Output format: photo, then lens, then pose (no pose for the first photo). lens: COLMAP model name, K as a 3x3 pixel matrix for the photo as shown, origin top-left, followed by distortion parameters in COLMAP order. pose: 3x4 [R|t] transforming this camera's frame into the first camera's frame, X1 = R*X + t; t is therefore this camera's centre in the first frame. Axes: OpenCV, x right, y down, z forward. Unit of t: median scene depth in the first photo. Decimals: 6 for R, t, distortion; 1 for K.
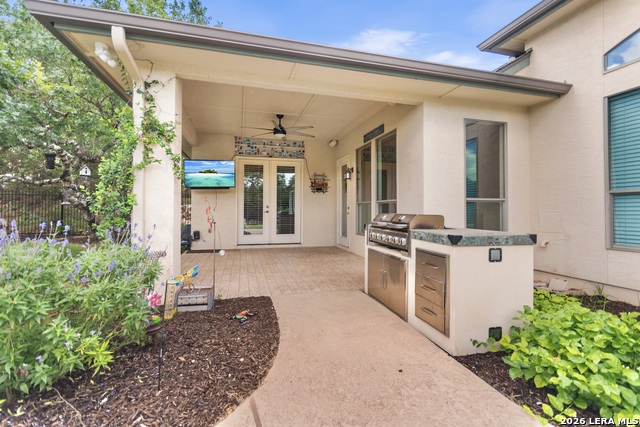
lens RADIAL K [[286.4, 0, 317.1], [0, 286.4, 212.0], [0, 0, 1]] dist [0.008752, -0.001683]
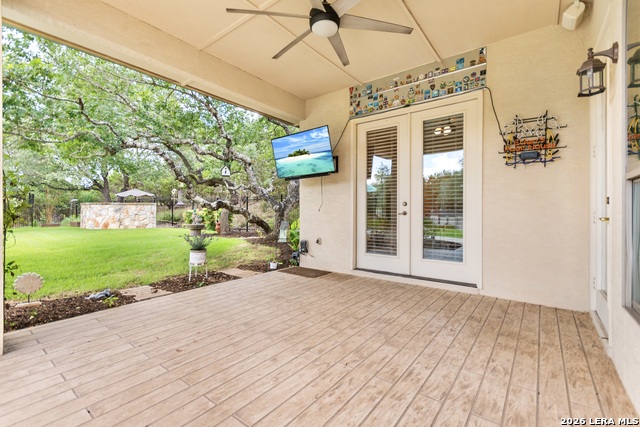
lens RADIAL K [[286.4, 0, 320.1], [0, 286.4, 215.3], [0, 0, 1]] dist [0.008752, -0.001683]
pose [[0.611782, 0.010591, -0.790955, 0.148917], [0.009268, 0.999746, 0.020555, -0.009695], [0.790972, -0.019906, 0.611529, 0.560726]]
